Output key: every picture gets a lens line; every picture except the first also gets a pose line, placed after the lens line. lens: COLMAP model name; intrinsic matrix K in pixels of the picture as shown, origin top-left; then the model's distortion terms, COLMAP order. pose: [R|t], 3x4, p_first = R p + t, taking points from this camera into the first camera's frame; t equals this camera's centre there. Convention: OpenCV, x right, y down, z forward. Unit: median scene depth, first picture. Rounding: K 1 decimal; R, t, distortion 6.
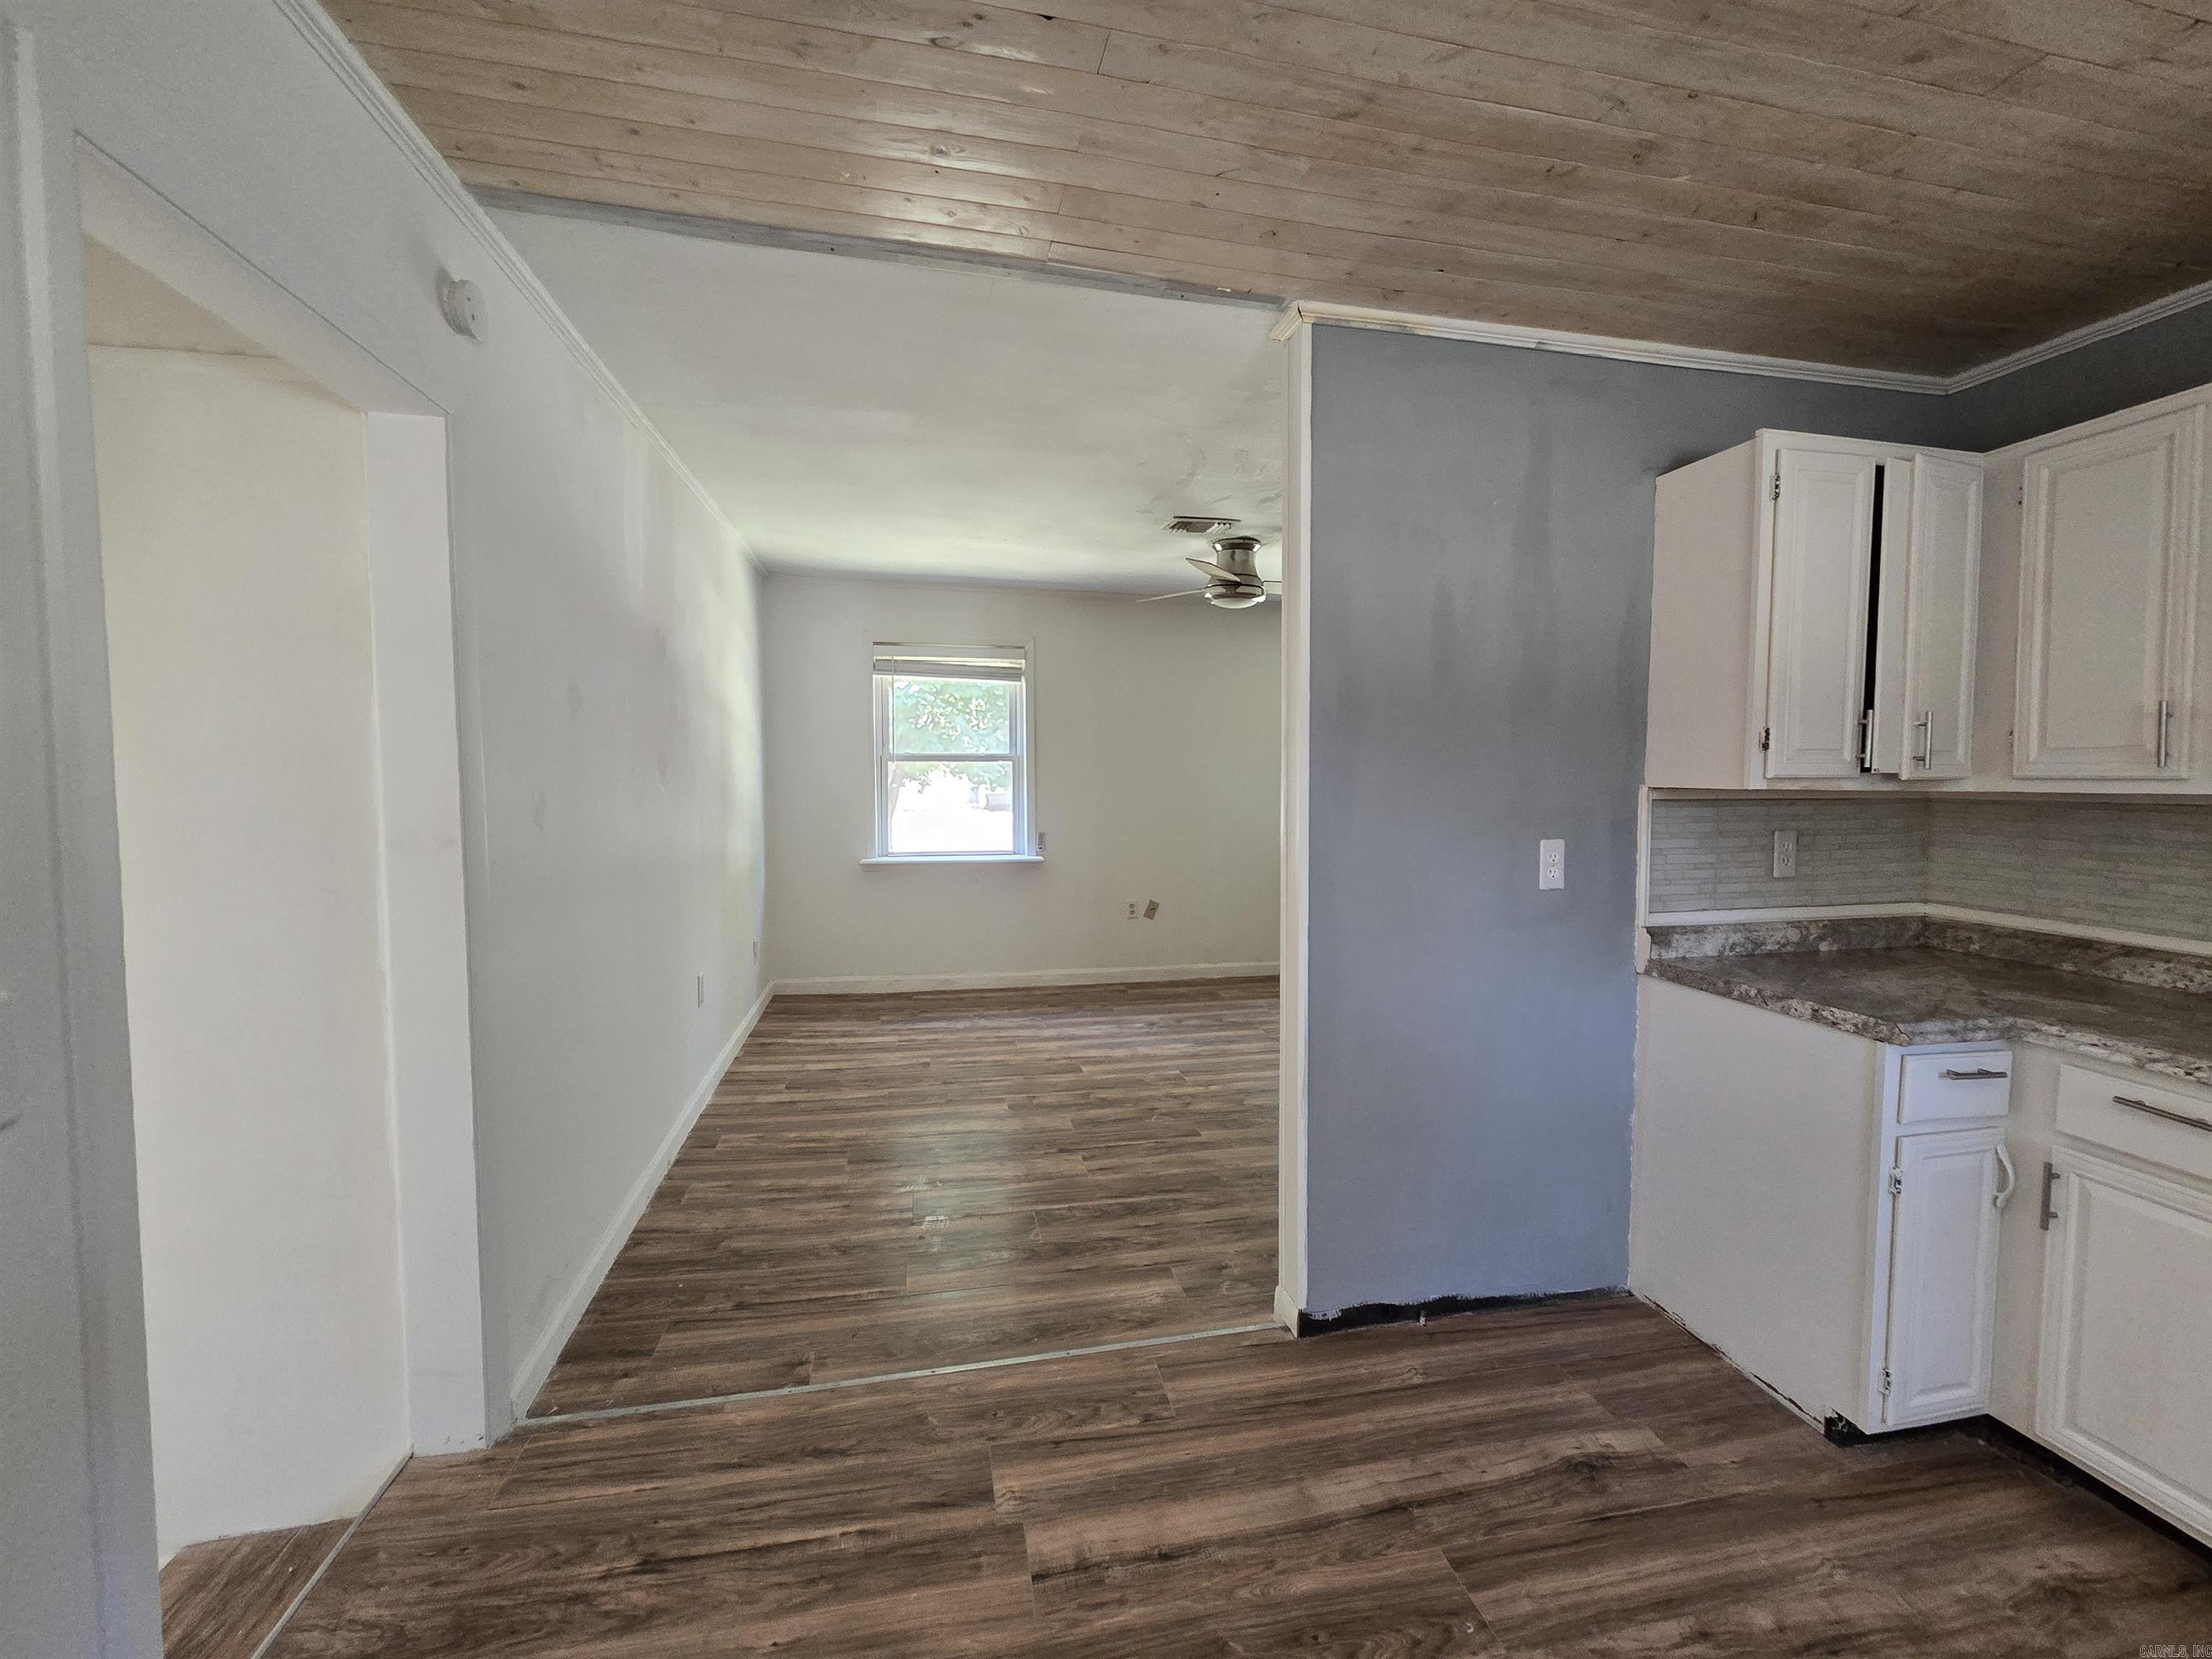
lens RADIAL K [[903.1, 0, 1110.9], [0, 903.1, 814.6], [0, 0, 1]] dist [0.000017, -0.000703]
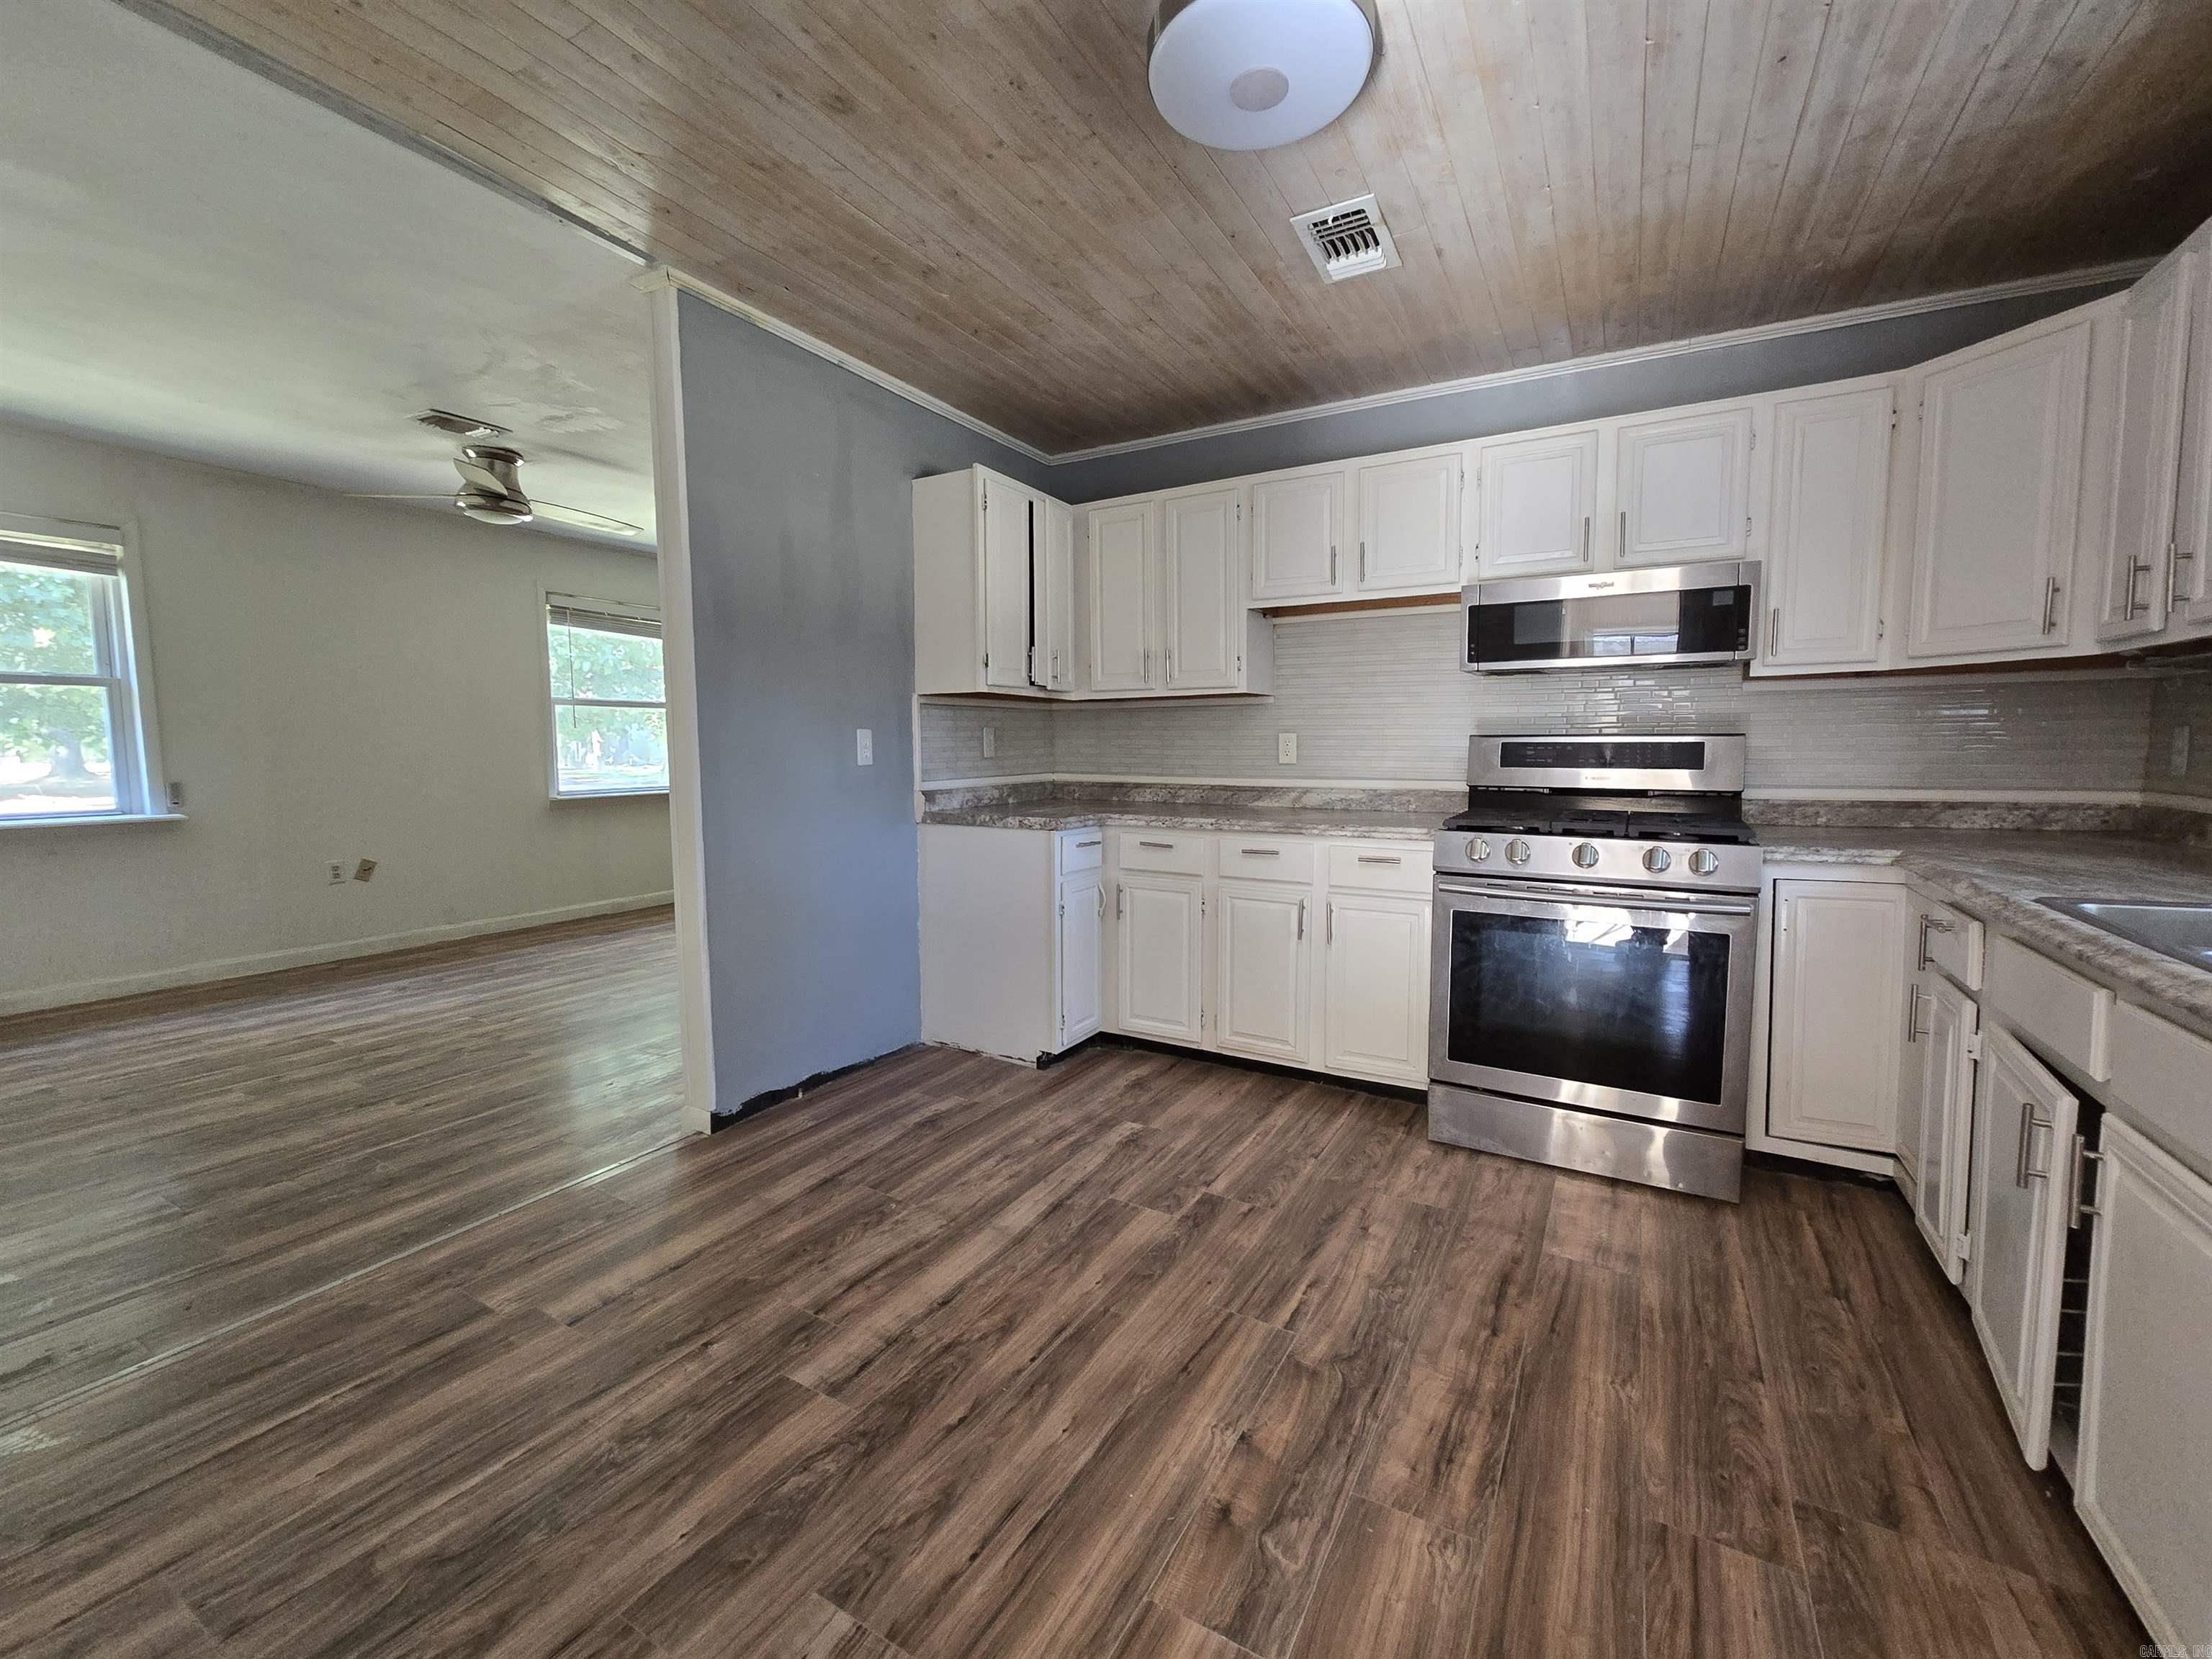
lens RADIAL K [[903.1, 0, 1111.5], [0, 903.1, 814.6], [0, 0, 1]] dist [0.000017, -0.000703]
pose [[0.661430, -0.065065, 0.747179, -0.318406], [0.042502, 0.997881, 0.049272, 0.111371], [-0.748802, -0.000833, 0.662794, -0.212261]]
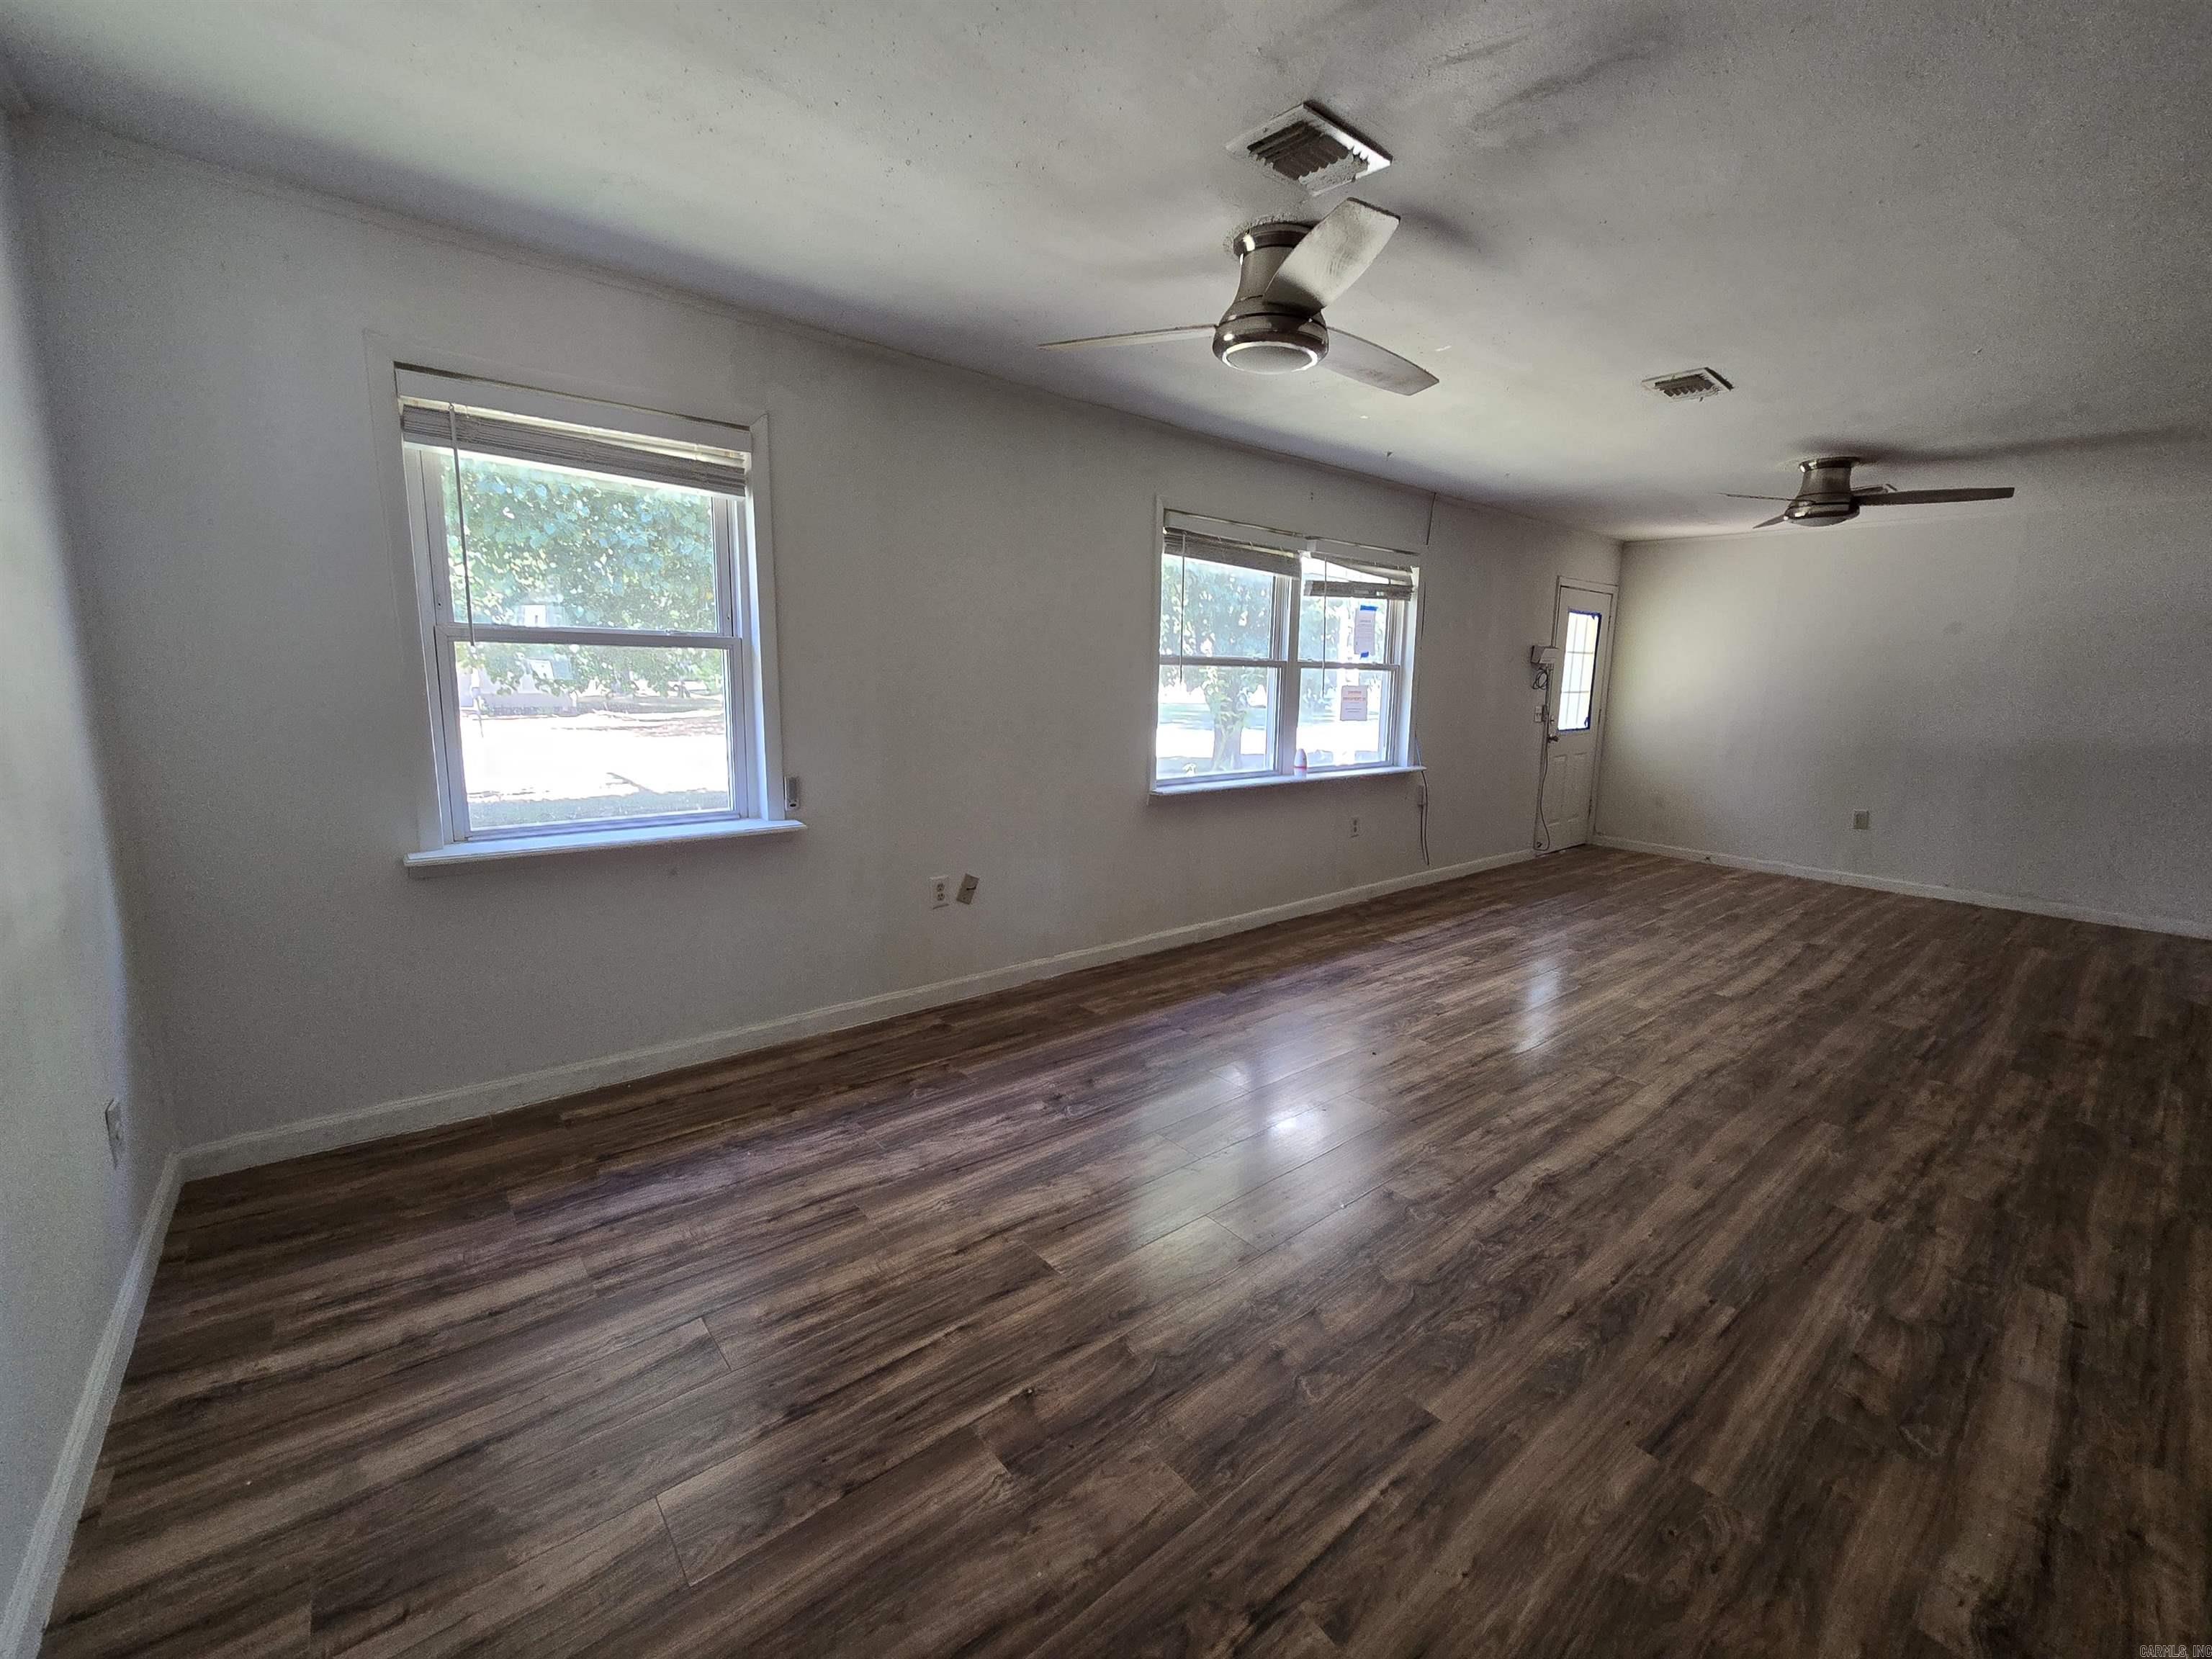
lens RADIAL K [[903.1, 0, 1099.0], [0, 903.1, 807.3], [0, 0, 1]] dist [0.000017, -0.000703]
pose [[0.886559, -0.052526, 0.459624, -0.428126], [0.006058, 0.994766, 0.101996, -0.043511], [-0.462576, -0.087641, 0.882237, 1.068955]]
